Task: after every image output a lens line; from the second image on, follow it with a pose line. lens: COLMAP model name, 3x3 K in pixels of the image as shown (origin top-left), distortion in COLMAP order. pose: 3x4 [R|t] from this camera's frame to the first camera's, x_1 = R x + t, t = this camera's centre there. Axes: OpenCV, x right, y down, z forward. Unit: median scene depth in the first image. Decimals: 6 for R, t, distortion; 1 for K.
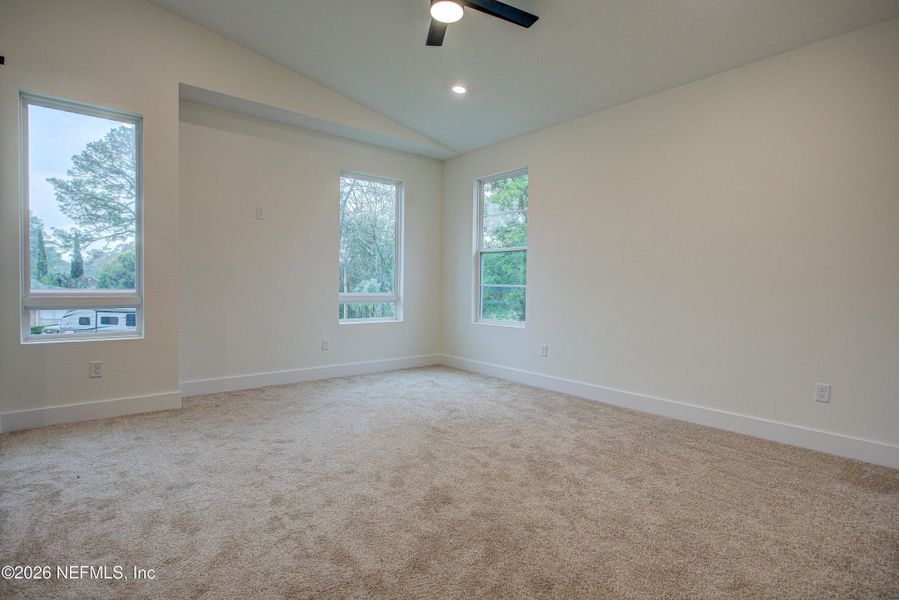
lens RADIAL K [[449.8, 0, 449.5], [0, 449.8, 300.0], [0, 0, 1]] dist [-0.009757, 0.001750]
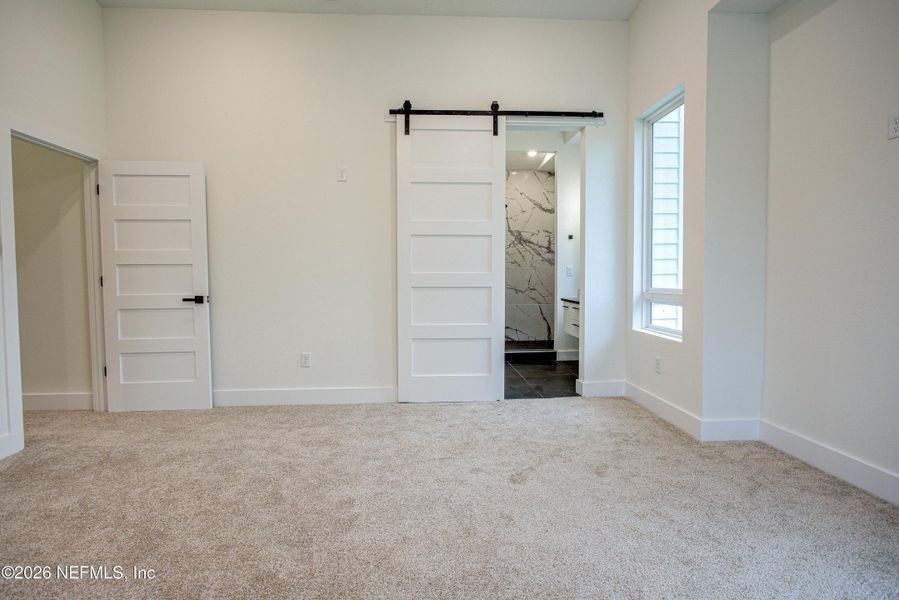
lens RADIAL K [[449.8, 0, 449.5], [0, 449.8, 300.0], [0, 0, 1]] dist [-0.009757, 0.001750]
pose [[-0.591672, 0.030958, -0.805584, 0.265489], [-0.030226, 0.997708, 0.060541, -0.033492], [0.805612, 0.060170, -0.589380, 1.090062]]
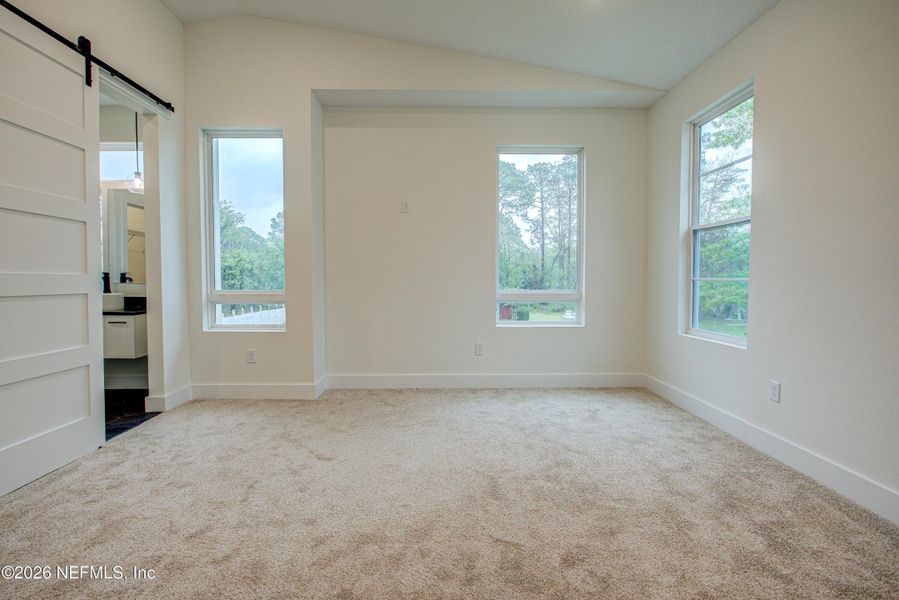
lens RADIAL K [[449.8, 0, 449.5], [0, 449.8, 300.0], [0, 0, 1]] dist [-0.009757, 0.001750]
pose [[0.781278, 0.015156, -0.623999, 0.302307], [-0.011205, 0.999885, 0.010256, -0.007548], [0.624083, -0.001021, 0.781358, 0.371631]]
